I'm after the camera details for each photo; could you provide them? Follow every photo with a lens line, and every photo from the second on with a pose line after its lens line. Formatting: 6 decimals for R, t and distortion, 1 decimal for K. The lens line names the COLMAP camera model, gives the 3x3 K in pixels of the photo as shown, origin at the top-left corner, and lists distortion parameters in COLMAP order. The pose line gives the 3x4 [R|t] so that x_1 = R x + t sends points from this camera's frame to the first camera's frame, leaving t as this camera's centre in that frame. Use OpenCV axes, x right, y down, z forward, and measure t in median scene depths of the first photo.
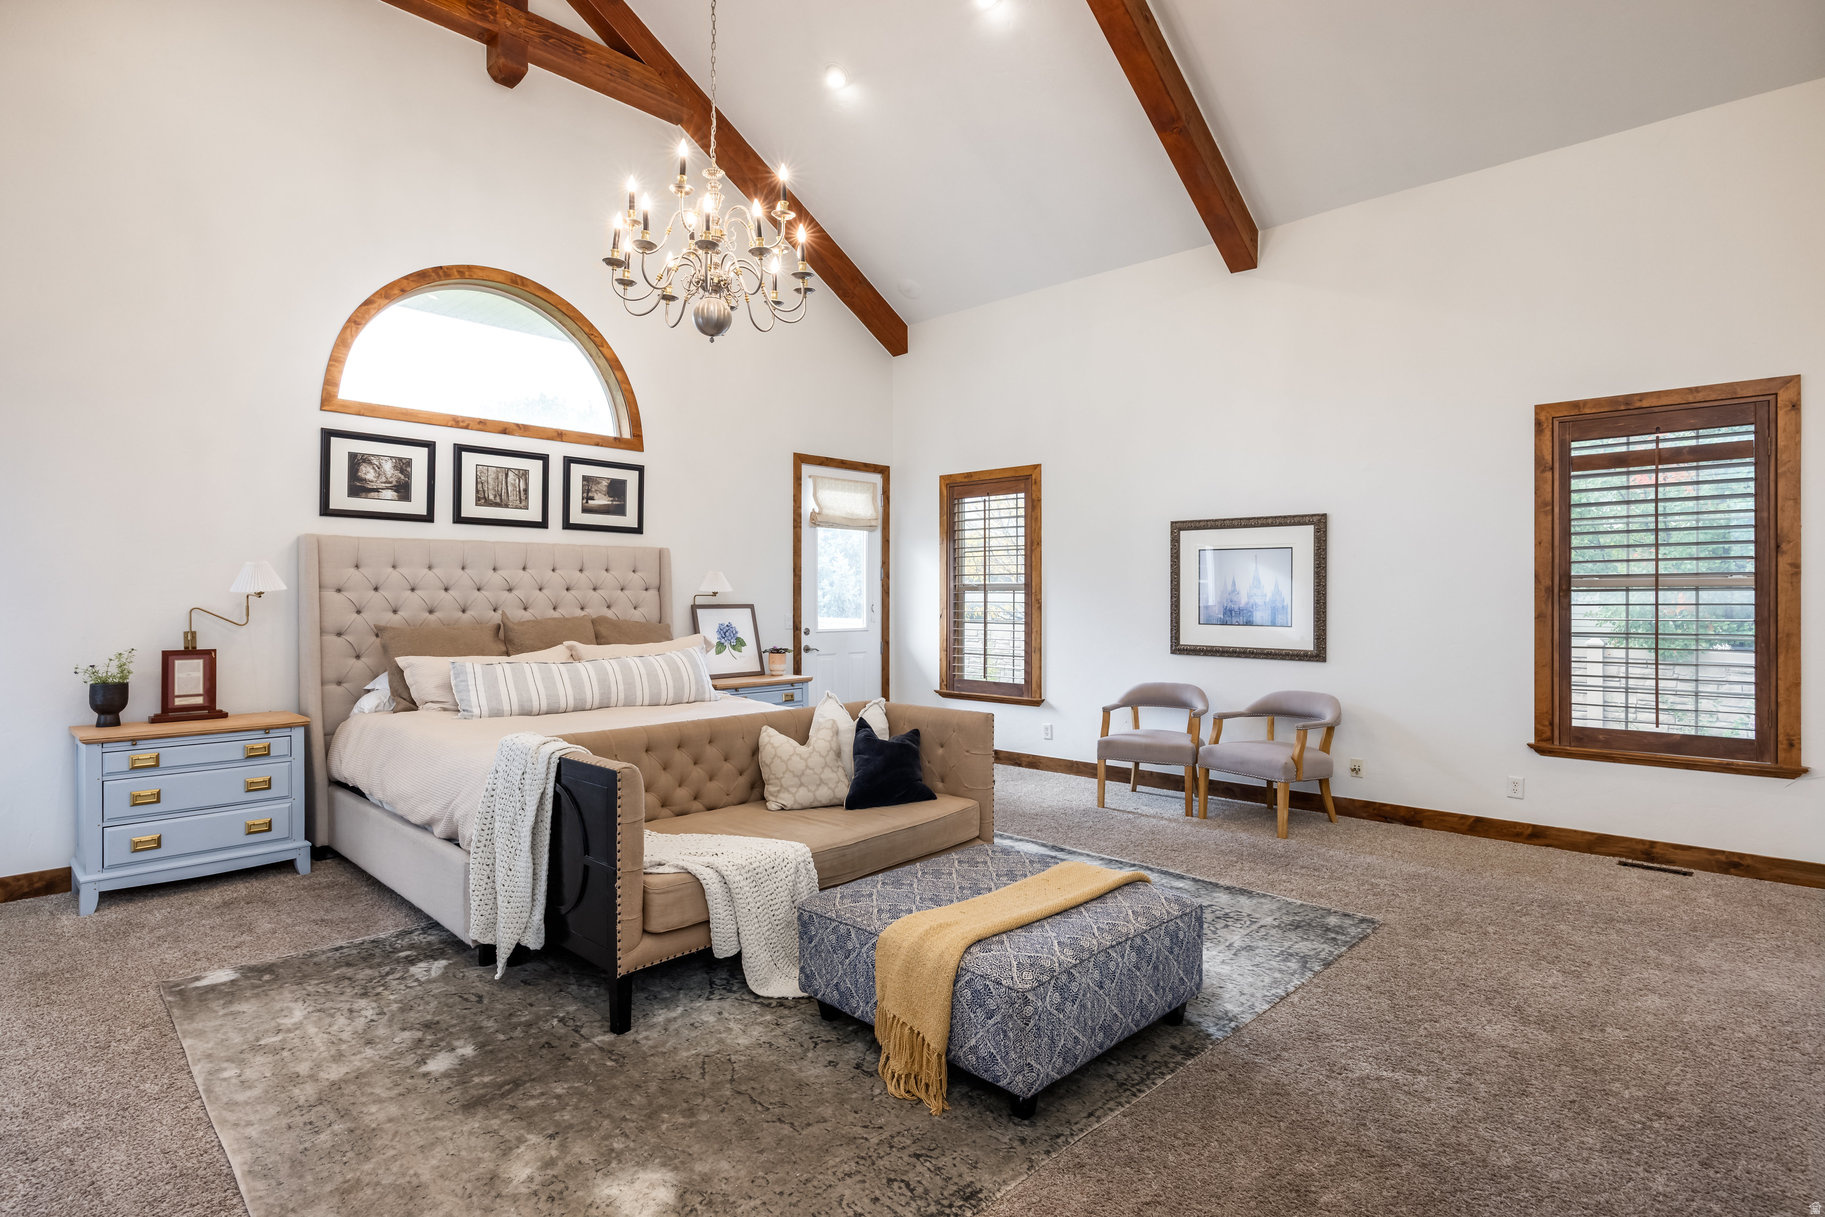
lens RADIAL K [[939.3, 0, 905.5], [0, 939.3, 596.8], [0, 0, 1]] dist [-0.012390, 0.000440]
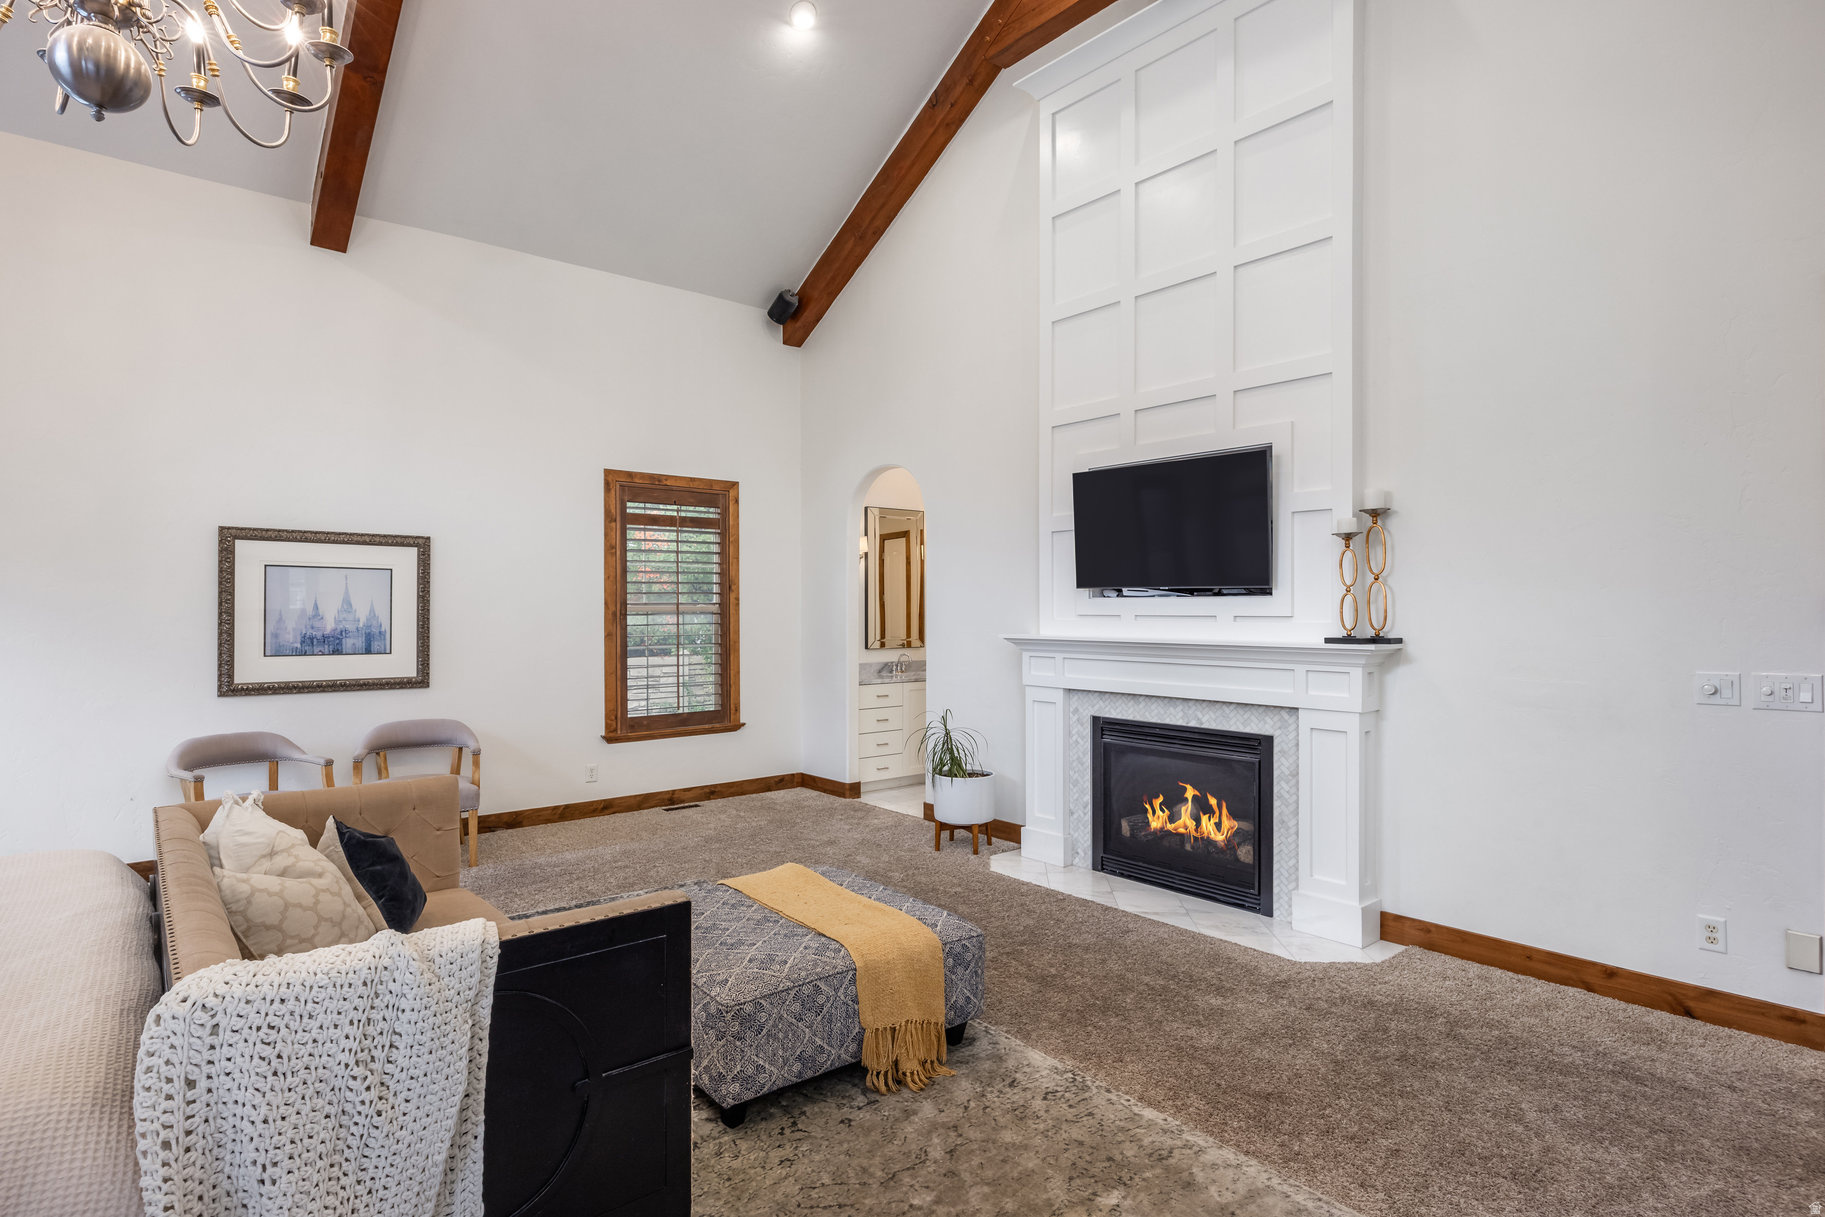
lens RADIAL K [[939.3, 0, 911.9], [0, 939.3, 614.0], [0, 0, 1]] dist [-0.012390, 0.000440]
pose [[0.108633, -0.004346, 0.994072, -0.515234], [0.003310, 0.999986, 0.004010, -0.010794], [-0.994076, 0.002855, 0.108646, 0.419969]]
